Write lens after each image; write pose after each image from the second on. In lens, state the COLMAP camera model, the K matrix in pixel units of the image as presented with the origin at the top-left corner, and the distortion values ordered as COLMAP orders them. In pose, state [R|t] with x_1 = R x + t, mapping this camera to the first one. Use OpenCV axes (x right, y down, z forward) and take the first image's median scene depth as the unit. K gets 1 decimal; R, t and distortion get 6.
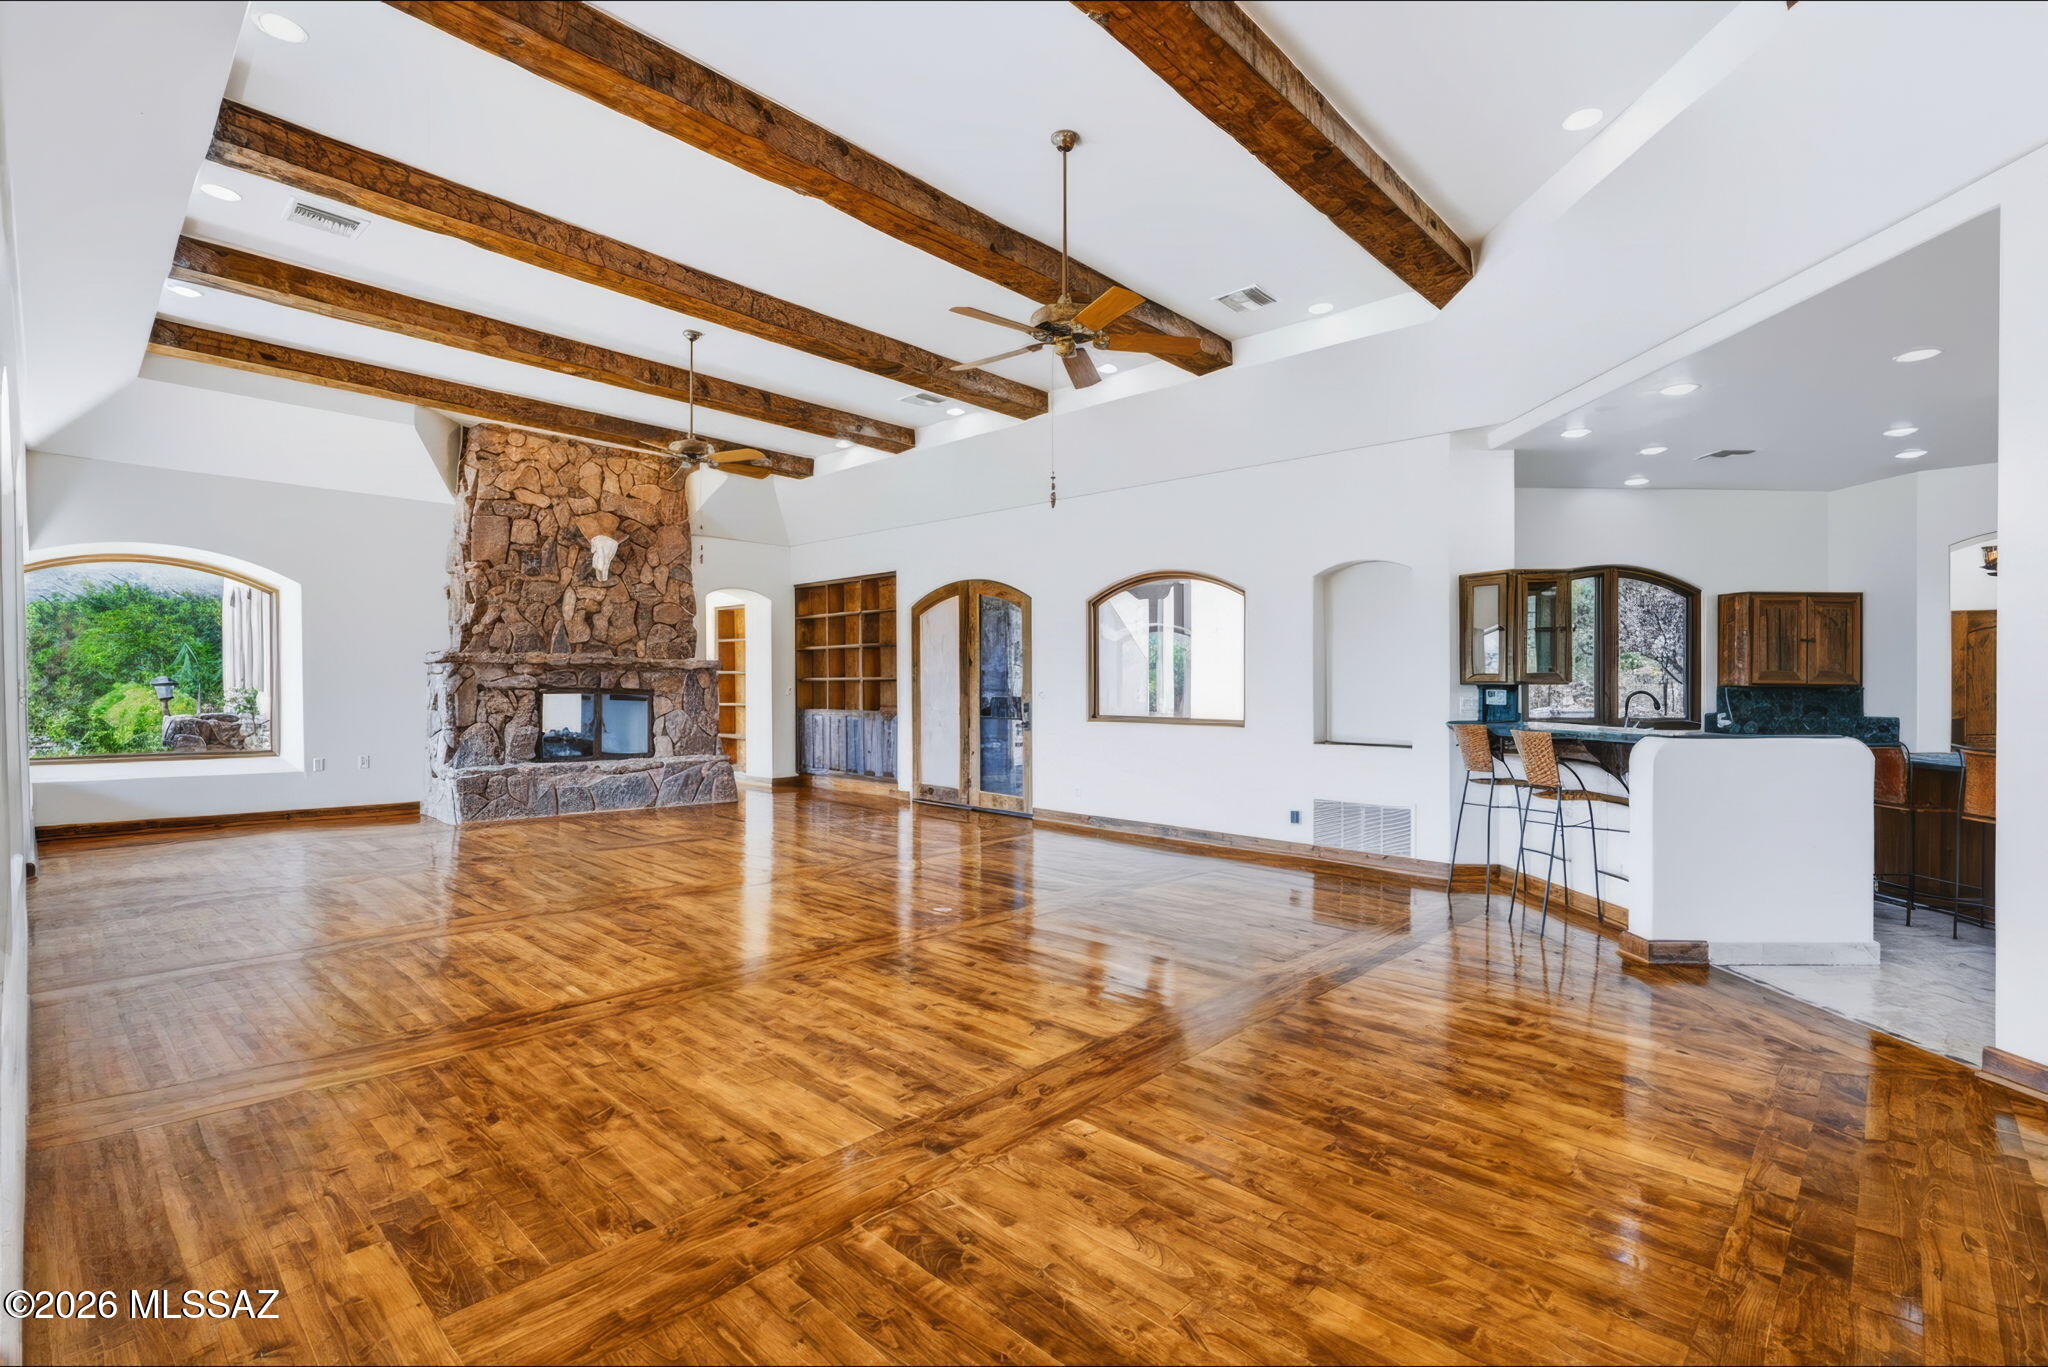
lens RADIAL K [[977.5, 0, 1019.9], [0, 977.5, 677.2], [0, 0, 1]] dist [0.002610, 0.000525]
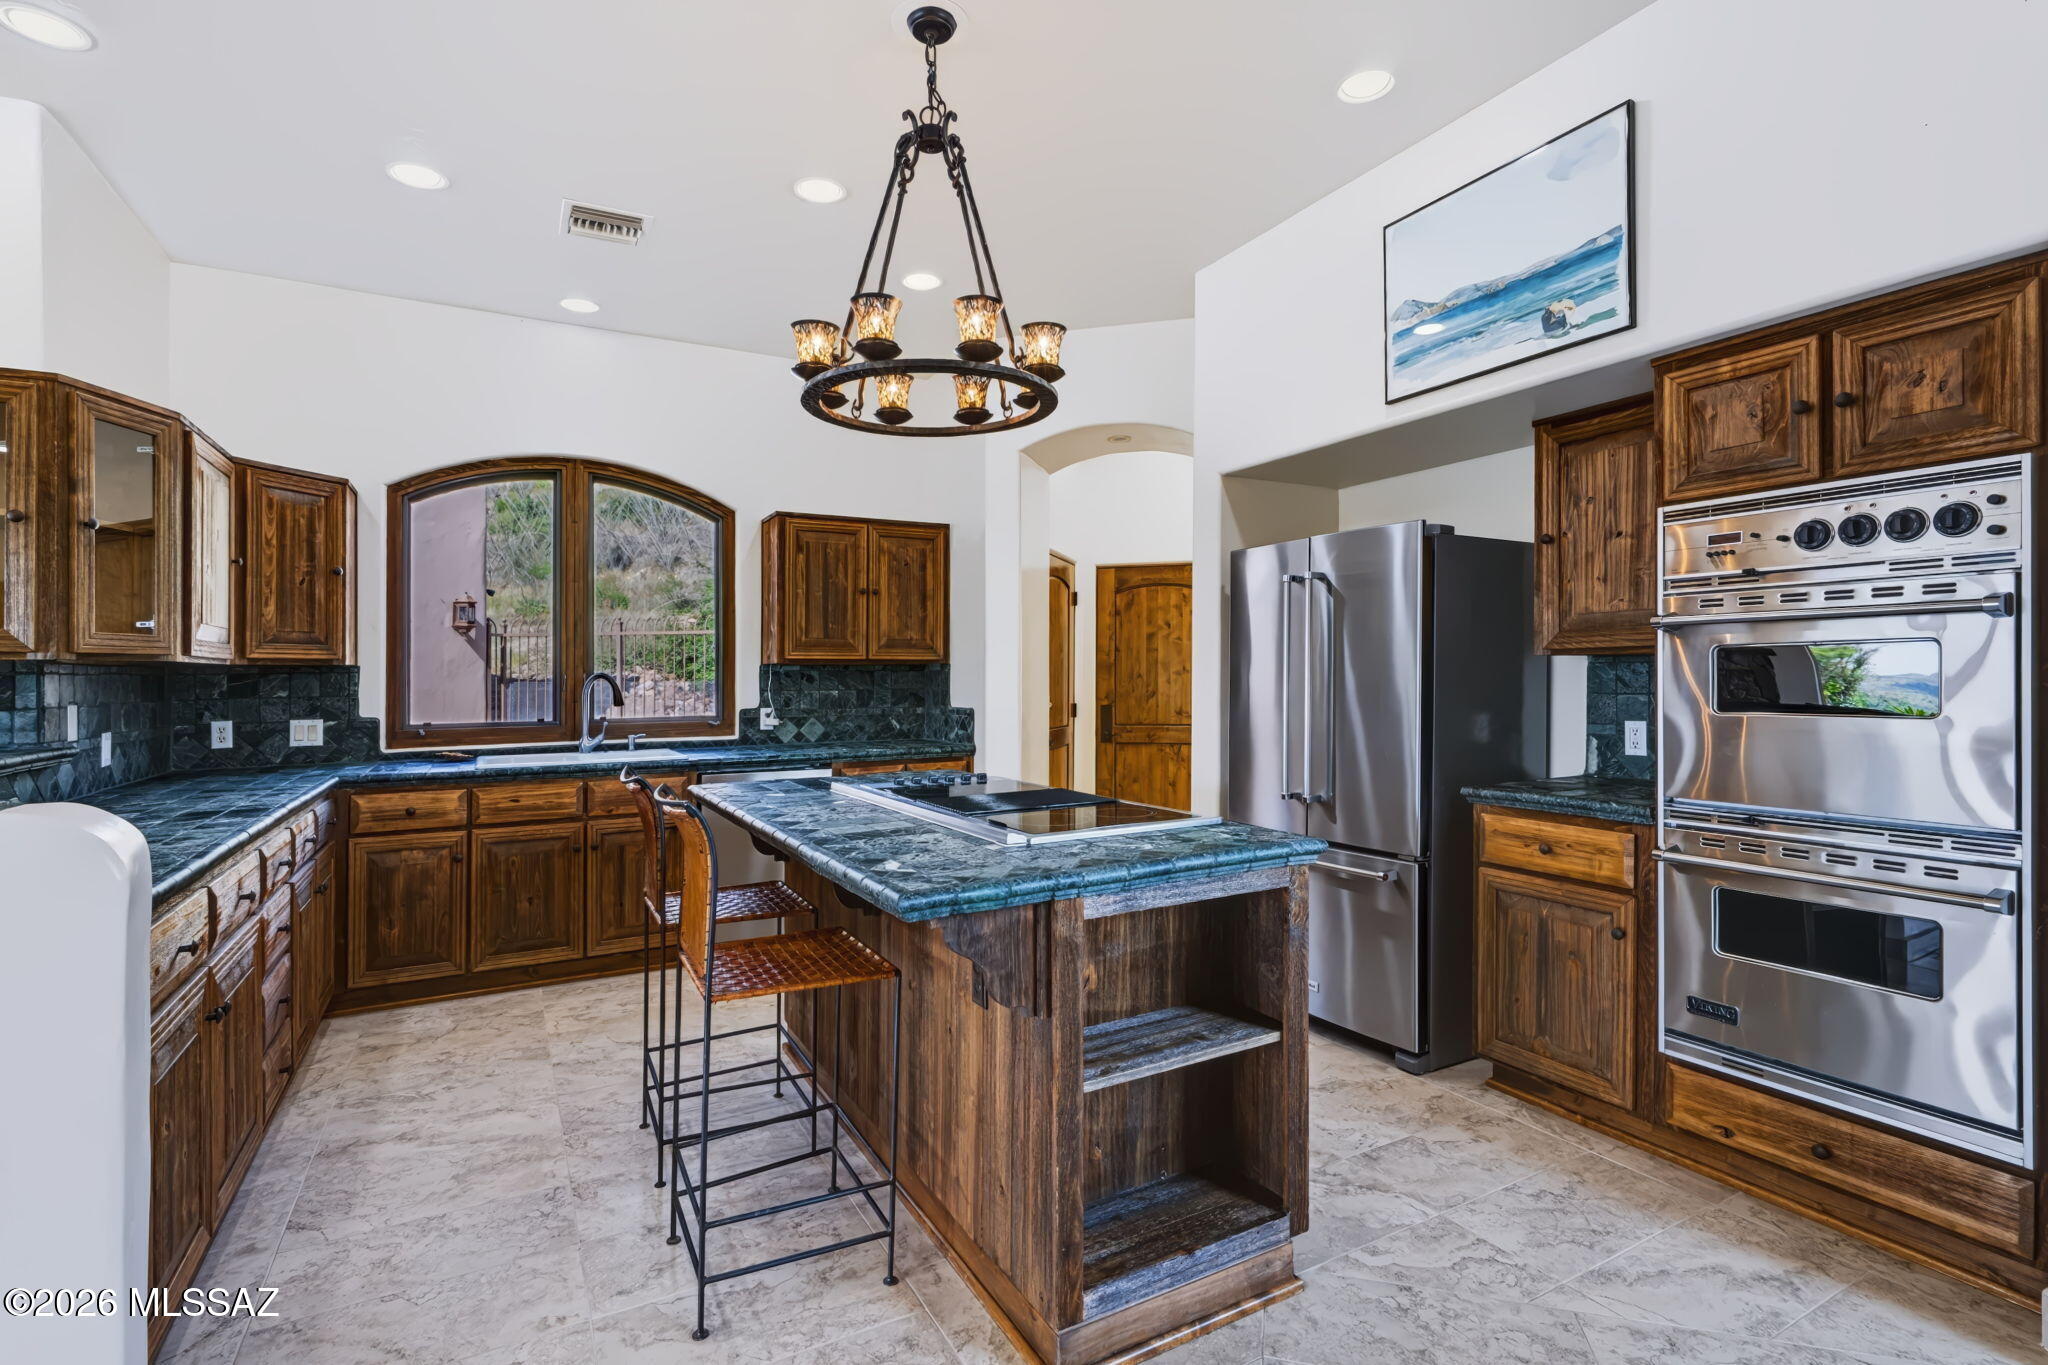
lens RADIAL K [[977.5, 0, 1019.9], [0, 977.5, 676.2], [0, 0, 1]] dist [0.002610, 0.000525]
pose [[0.877682, -0.016082, 0.478974, 0.577309], [0.010220, 0.999838, 0.014843, 0.009457], [-0.479135, -0.008133, 0.877704, 0.380555]]
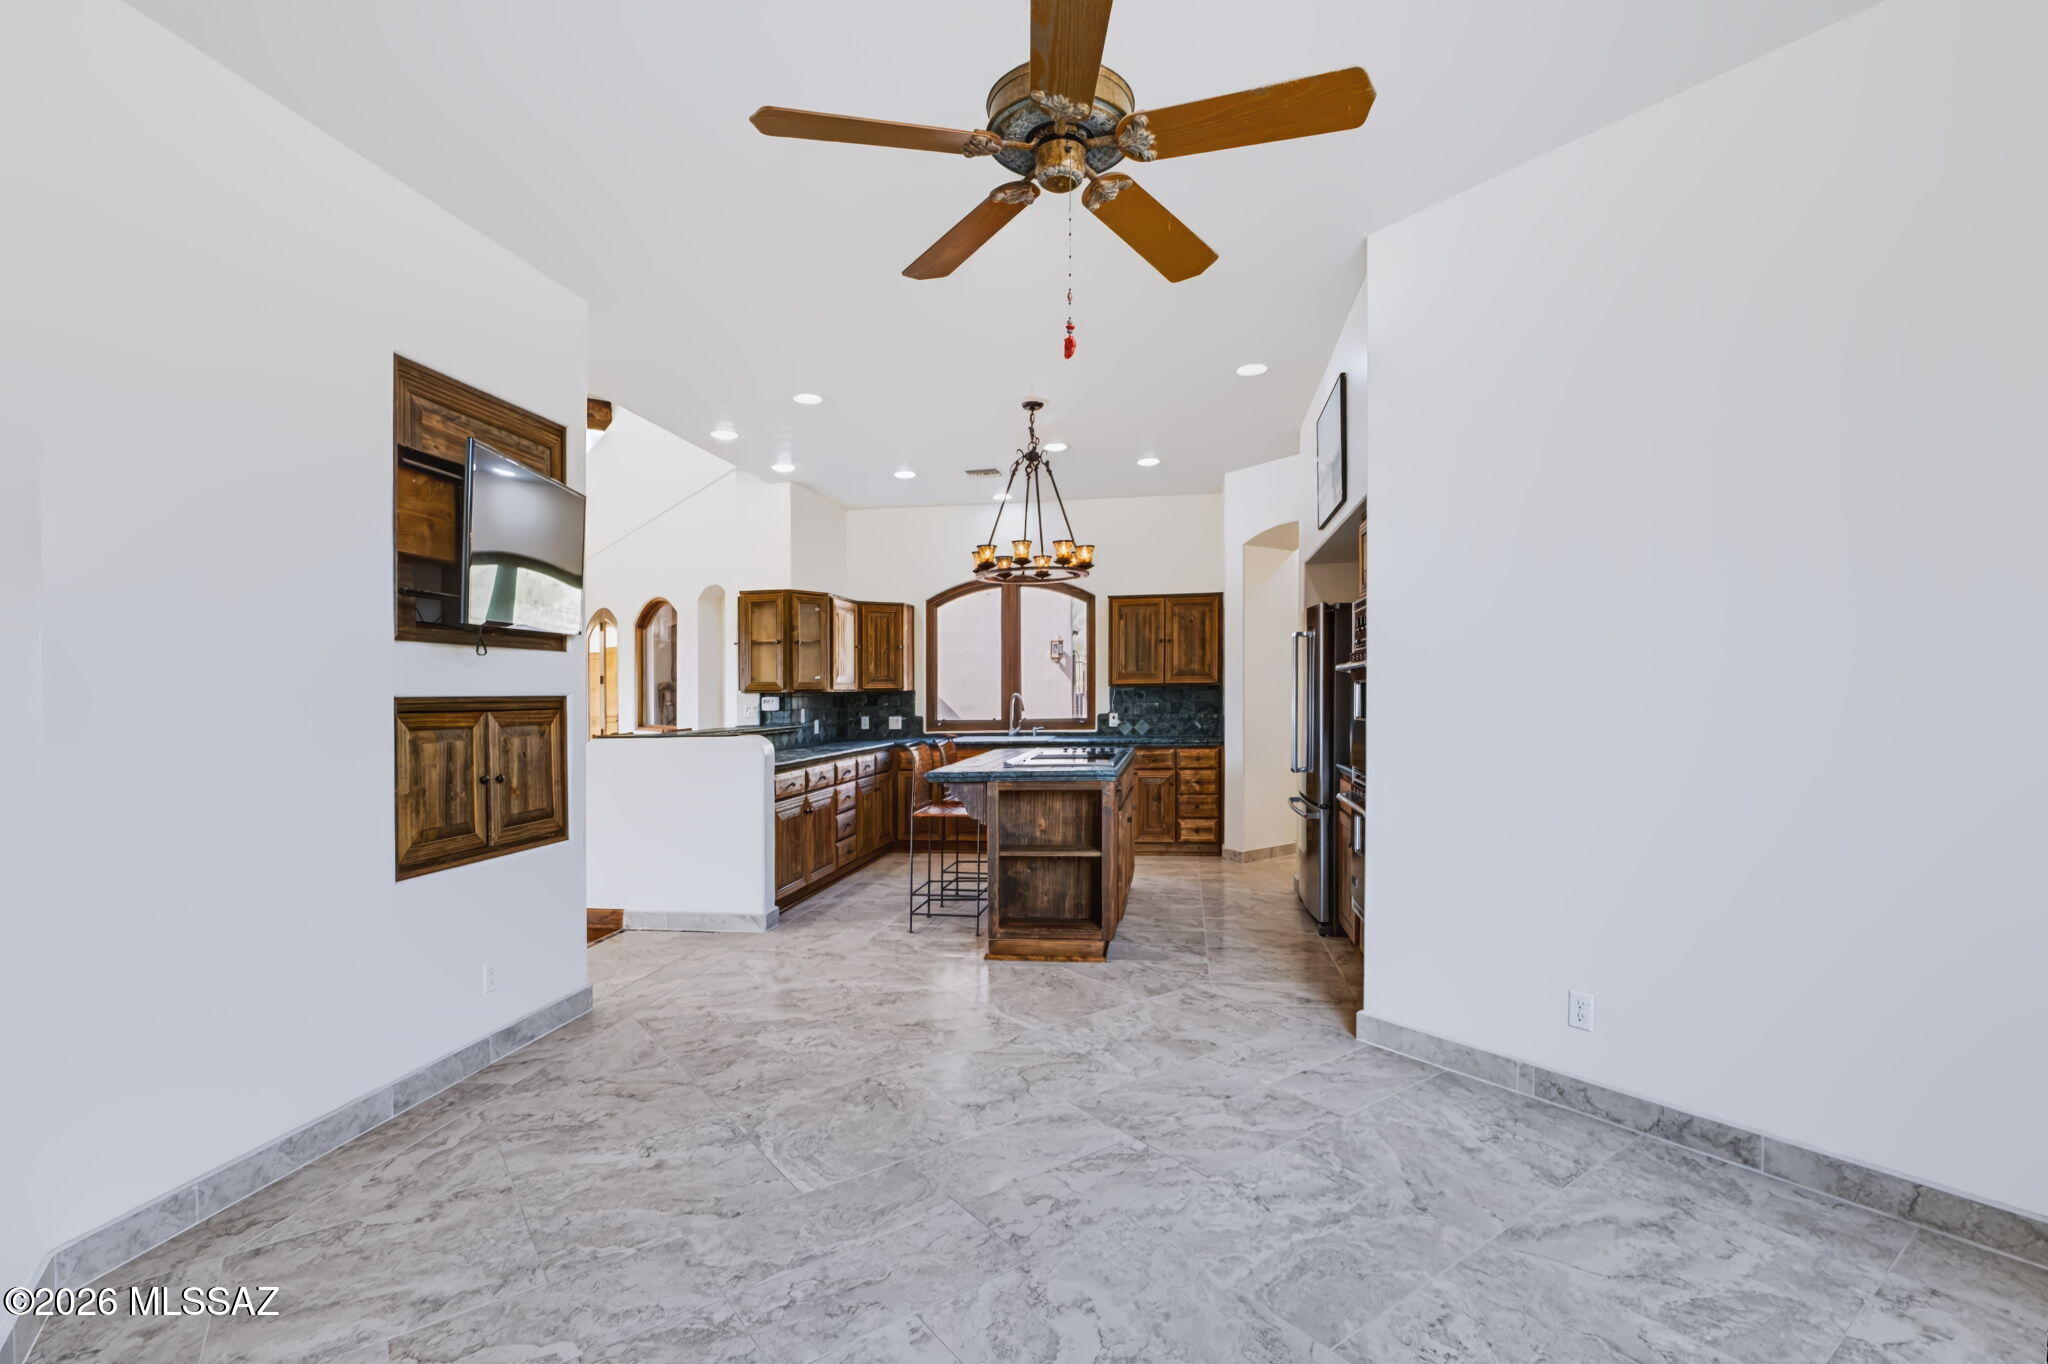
lens RADIAL K [[977.5, 0, 1019.9], [0, 977.5, 675.7], [0, 0, 1]] dist [0.002610, 0.000525]
pose [[0.984294, -0.027376, -0.174403, 0.828247], [0.026632, 0.999623, -0.006608, 0.001620], [0.174518, 0.001859, 0.984652, -0.042638]]
